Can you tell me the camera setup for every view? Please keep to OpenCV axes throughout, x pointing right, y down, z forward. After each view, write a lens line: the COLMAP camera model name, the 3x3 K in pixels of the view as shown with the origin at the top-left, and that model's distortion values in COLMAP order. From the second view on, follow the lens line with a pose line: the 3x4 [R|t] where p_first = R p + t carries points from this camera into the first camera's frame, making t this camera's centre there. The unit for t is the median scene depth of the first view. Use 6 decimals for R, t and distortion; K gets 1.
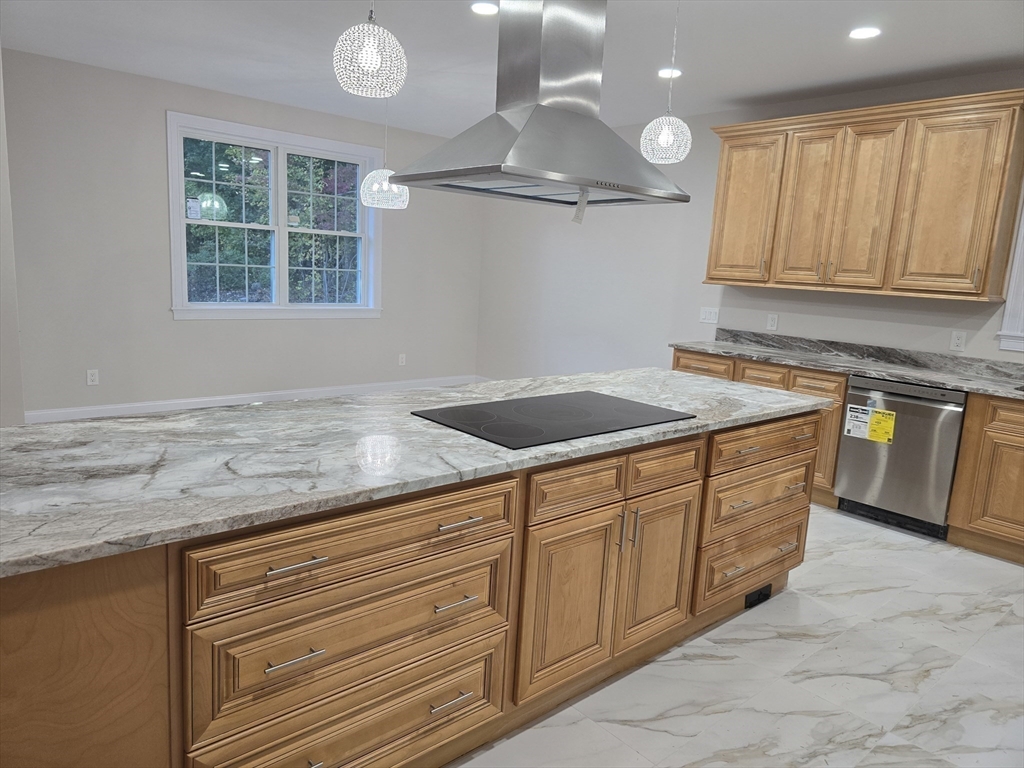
lens RADIAL K [[693.3, 0, 492.2], [0, 693.3, 379.6], [0, 0, 1]] dist [0.046459, -0.042776]
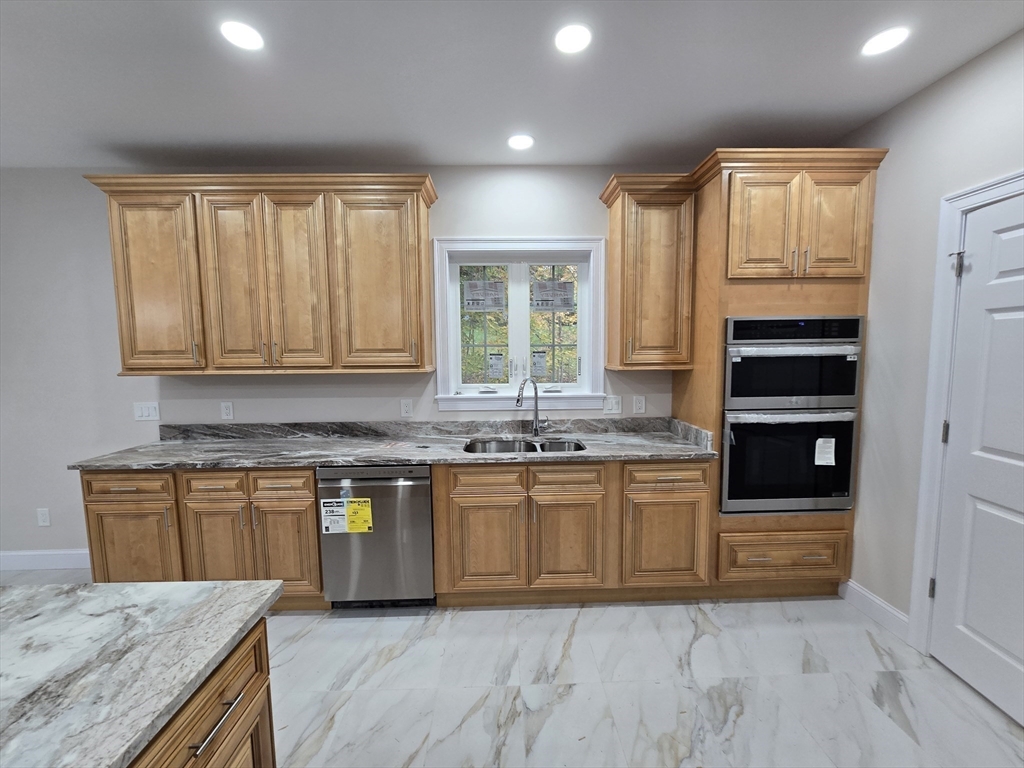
lens RADIAL K [[422.9, 0, 511.4], [0, 422.9, 388.4], [0, 0, 1]] dist [-0.002101, -0.000492]
pose [[0.625527, -0.132025, 0.768951, 0.260499], [0.174254, 0.984324, 0.027251, -0.074379], [-0.760494, 0.116947, 0.638727, 0.447103]]
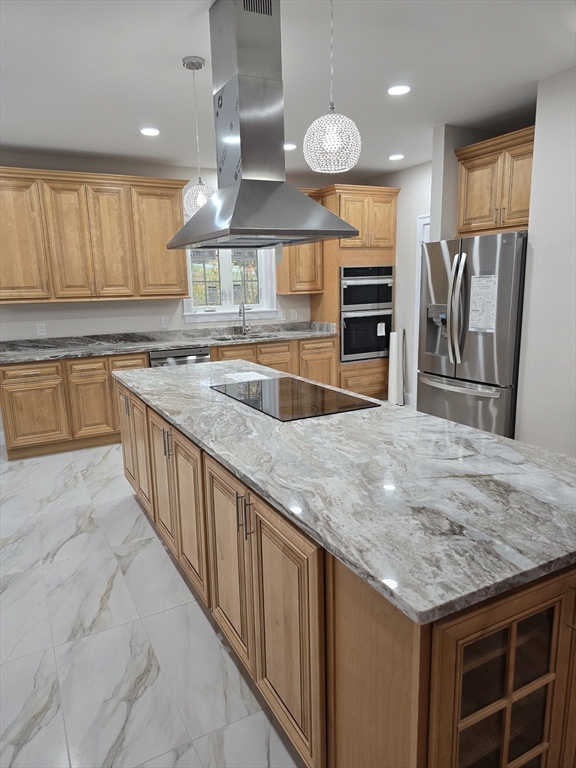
lens RADIAL K [[520.0, 0, 283.8], [0, 520.0, 396.9], [0, 0, 1]] dist [0.046459, -0.042776]
pose [[0.213826, -0.269429, 0.938981, -0.541595], [0.199754, 0.952962, 0.227952, -0.114553], [-0.956230, 0.138823, 0.257588, 0.408625]]
